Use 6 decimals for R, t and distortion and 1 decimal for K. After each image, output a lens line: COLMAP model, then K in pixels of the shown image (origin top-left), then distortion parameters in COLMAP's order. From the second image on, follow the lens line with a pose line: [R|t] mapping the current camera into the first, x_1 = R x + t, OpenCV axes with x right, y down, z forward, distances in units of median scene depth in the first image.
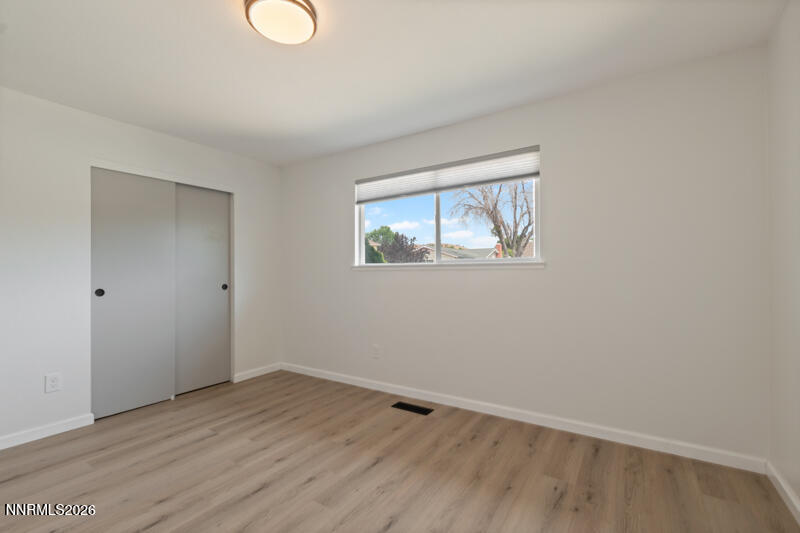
lens RADIAL K [[345.0, 0, 397.3], [0, 345.0, 271.8], [0, 0, 1]] dist [0.011482, -0.000219]
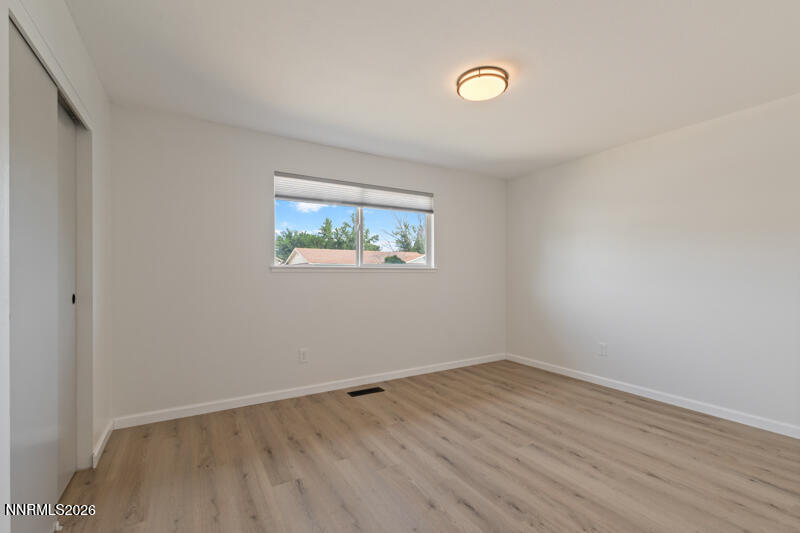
lens RADIAL K [[345.0, 0, 397.3], [0, 345.0, 271.8], [0, 0, 1]] dist [0.011482, -0.000219]
pose [[0.465500, 0.013057, 0.884952, -1.051556], [-0.000607, 0.999896, -0.014433, 0.012905], [-0.885048, 0.006181, 0.465459, 0.415374]]
